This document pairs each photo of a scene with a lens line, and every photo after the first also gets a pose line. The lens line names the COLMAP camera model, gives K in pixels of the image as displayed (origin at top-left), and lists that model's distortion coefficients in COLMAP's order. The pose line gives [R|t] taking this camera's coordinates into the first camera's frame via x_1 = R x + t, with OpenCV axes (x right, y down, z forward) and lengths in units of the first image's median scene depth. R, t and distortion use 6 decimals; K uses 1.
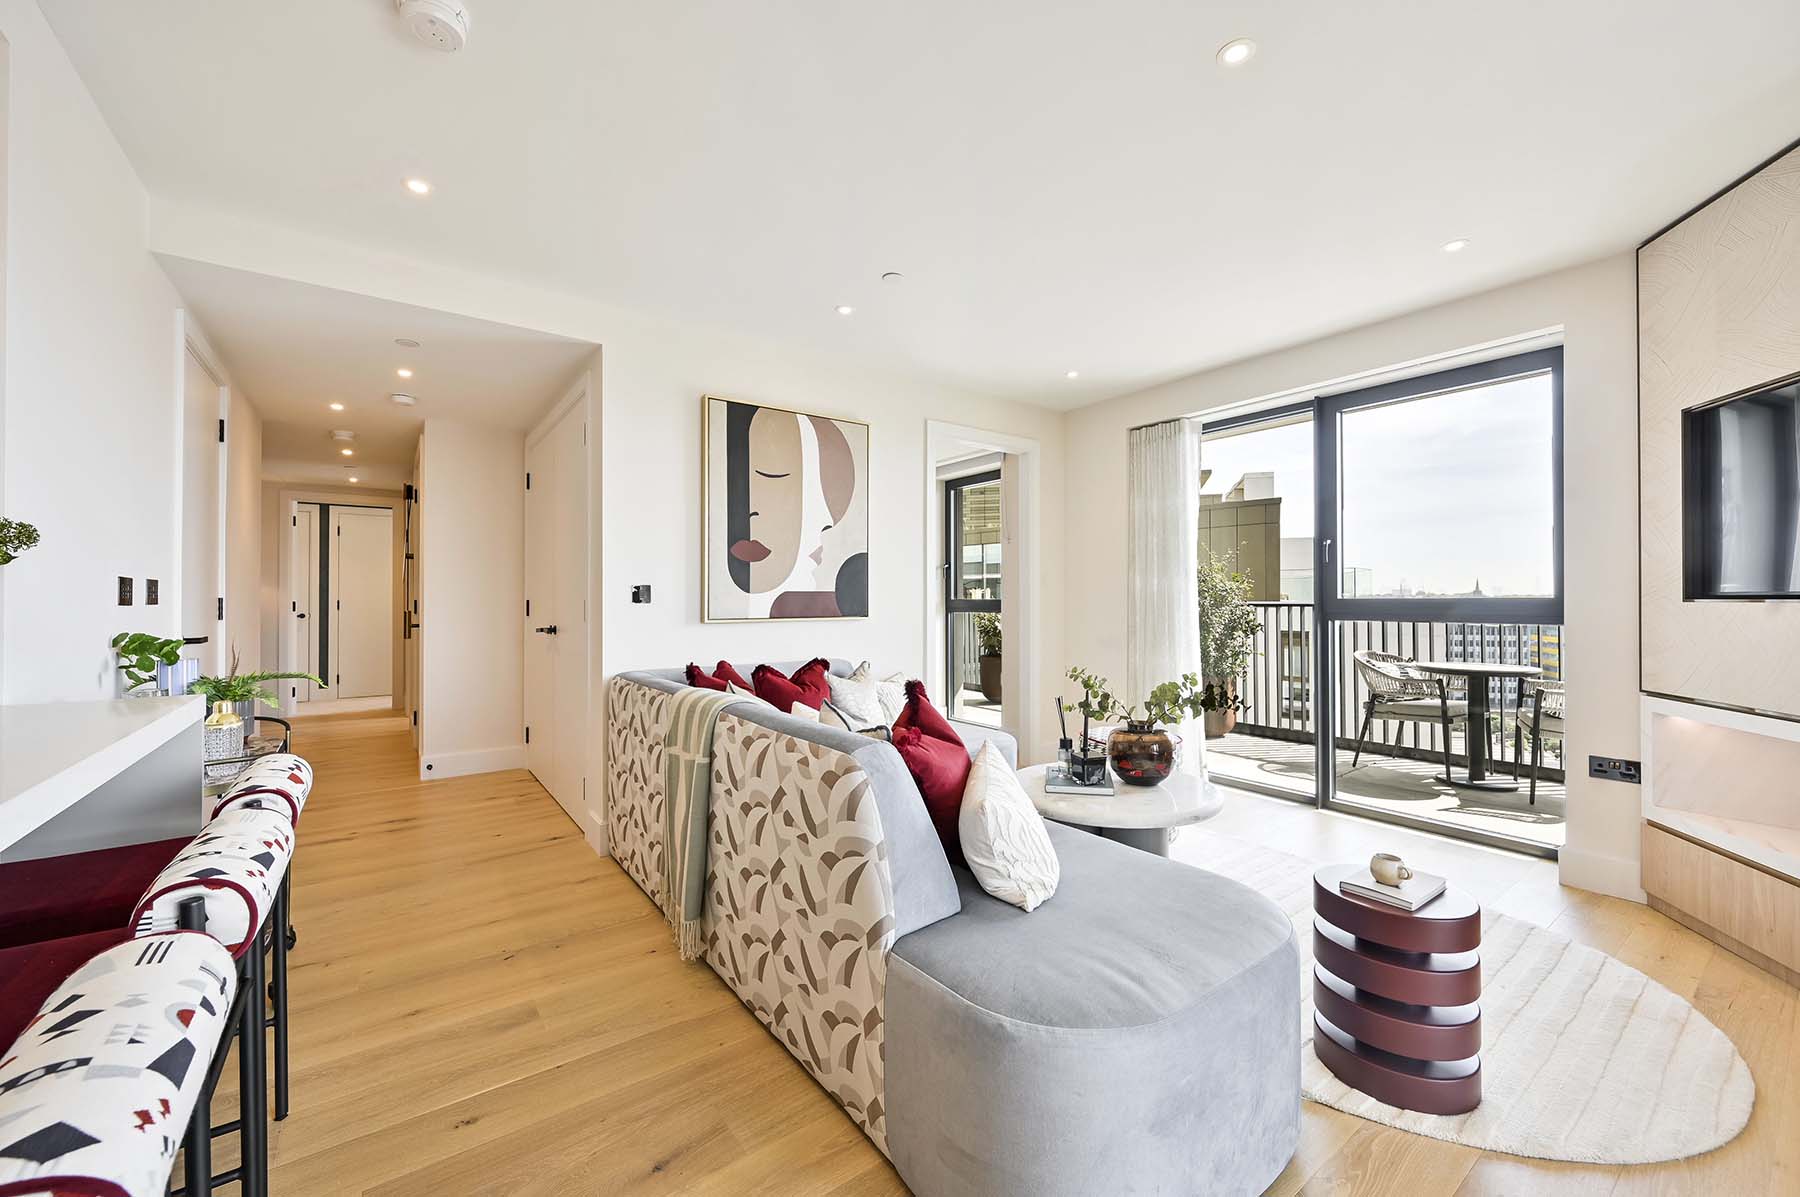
lens RADIAL K [[702.4, 0, 890.7], [0, 702.4, 594.5], [0, 0, 1]] dist [0.001378, 0.000167]
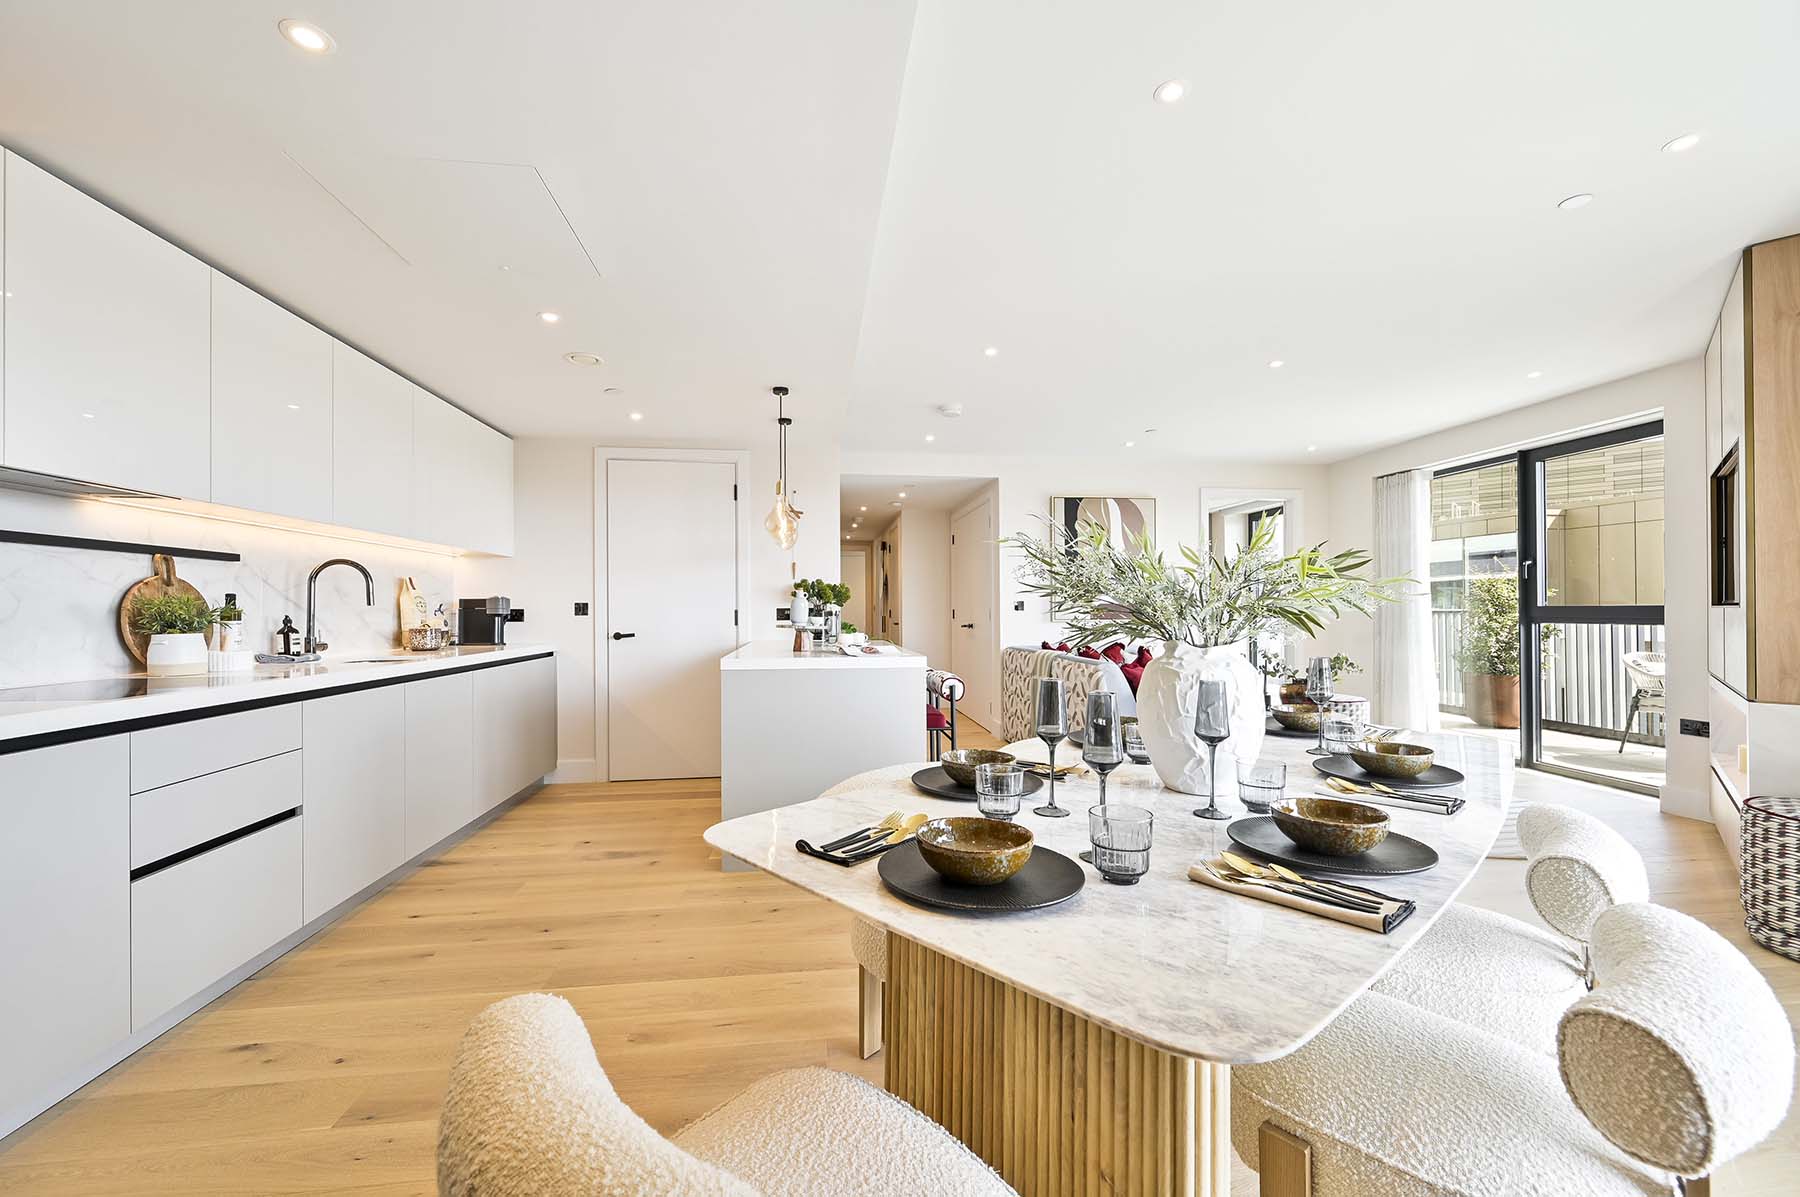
lens RADIAL K [[706.9, 0, 894.5], [0, 706.9, 604.5], [0, 0, 1]] dist [0.011847, -0.000189]
pose [[0.875397, -0.006056, -0.483367, 0.287048], [0.006812, 0.999977, -0.000191, -0.006311], [0.483357, -0.003125, 0.875418, -0.875241]]
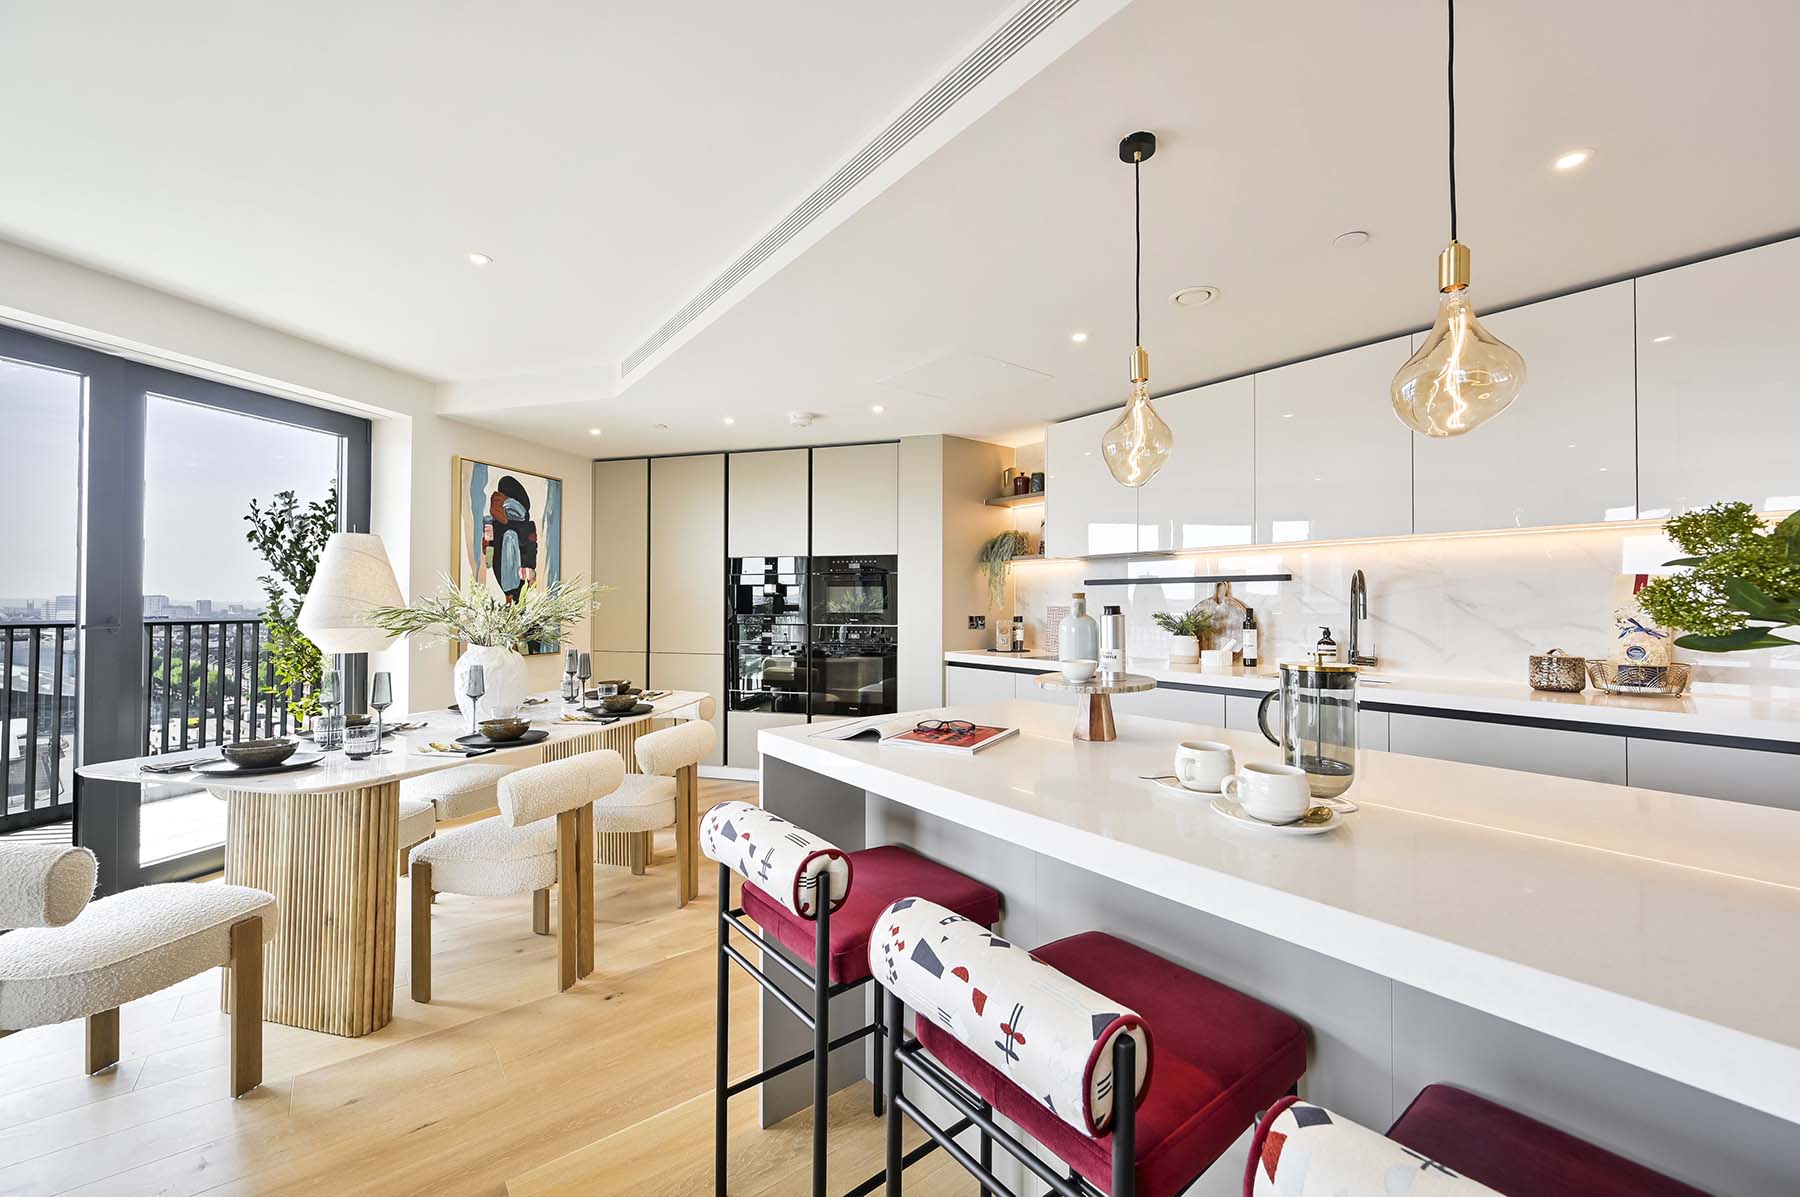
lens RADIAL K [[711.8, 0, 901.9], [0, 711.8, 596.1], [0, 0, 1]] dist [-0.000626, 0.000113]
pose [[-0.999253, -0.001084, -0.038637, -0.266807], [-0.000387, 0.999837, -0.018057, -0.023658], [0.038651, -0.018028, -0.999090, 0.617741]]
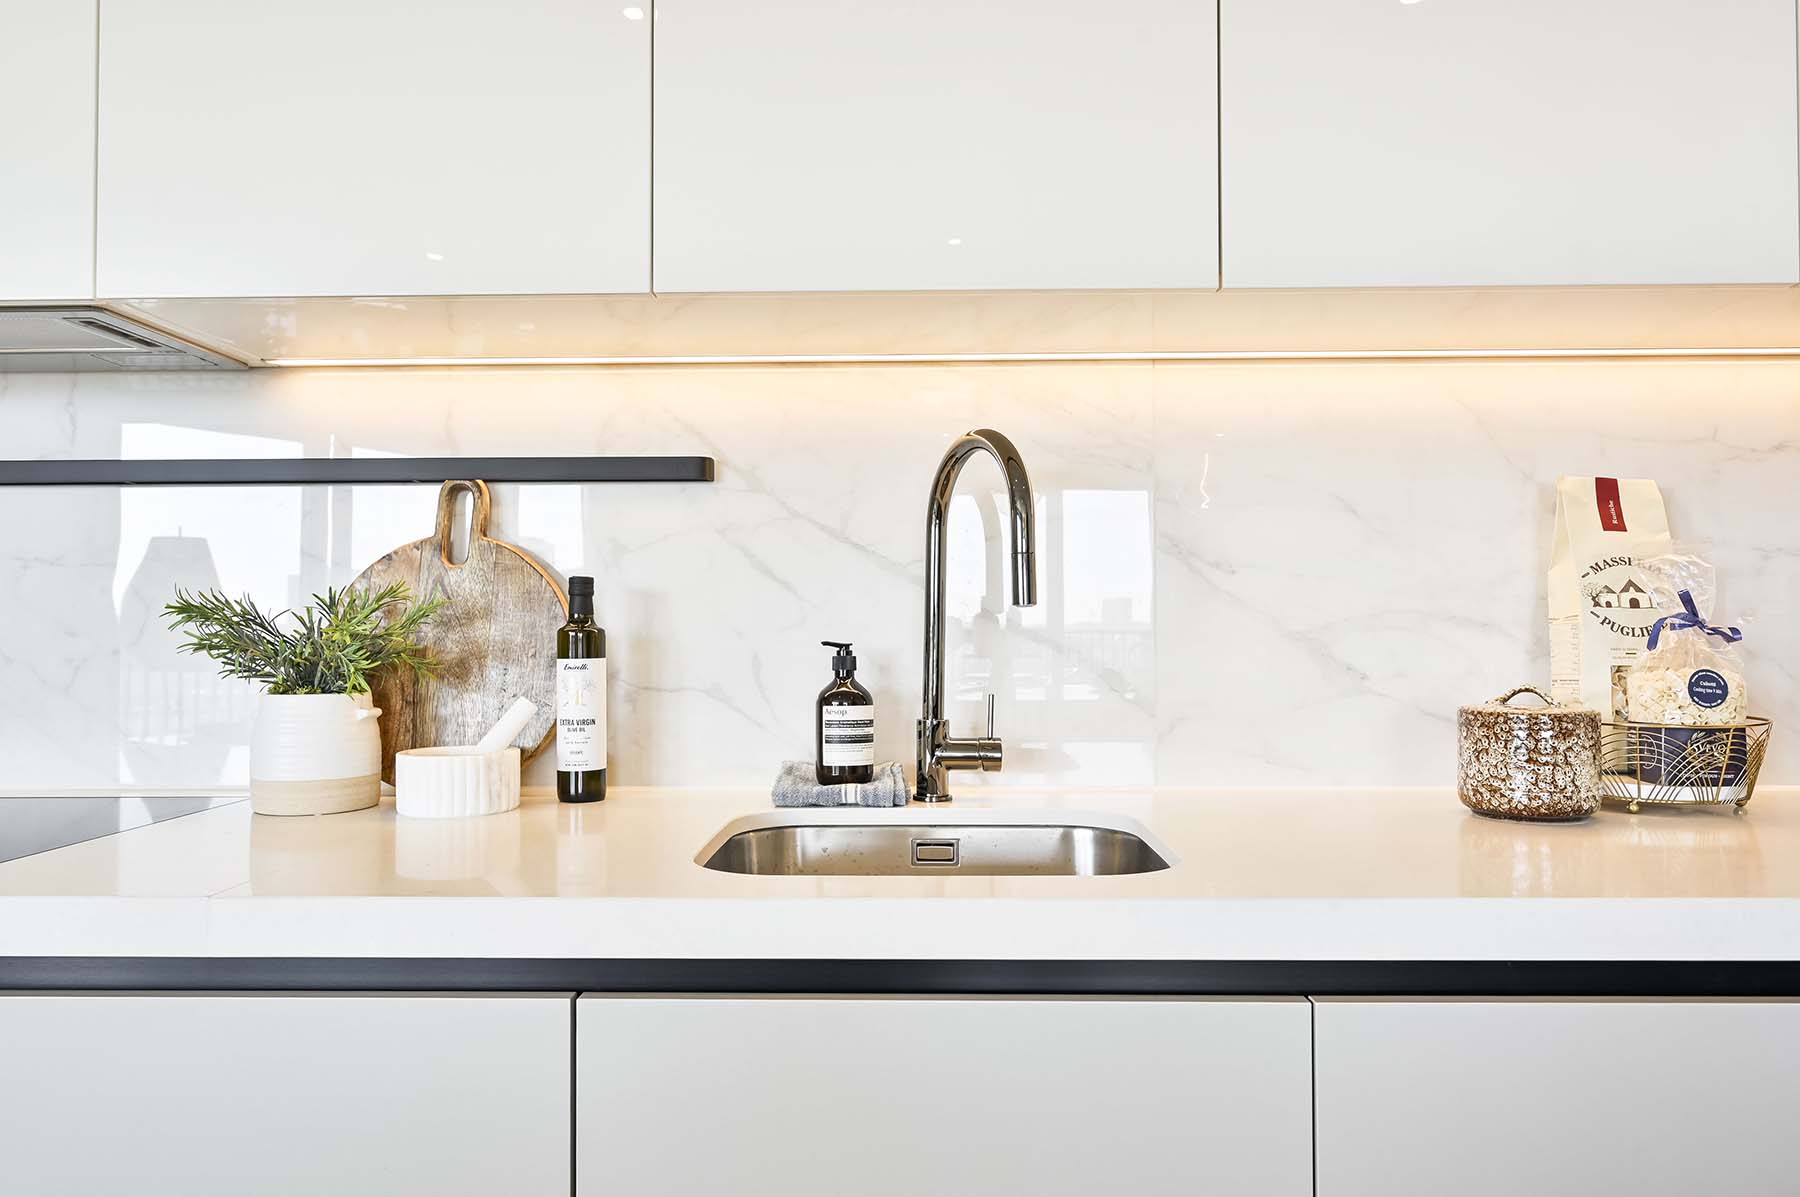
lens RADIAL K [[1177.9, 0, 900.0], [0, 1177.9, 598.5], [0, 0, 1]] dist [0.000028, 0.000047]
pose [[-0.605577, -0.014263, -0.795659, -0.554003], [0.010424, 0.999611, -0.025853, -0.002426], [0.795719, -0.023950, -0.605193, -0.091291]]
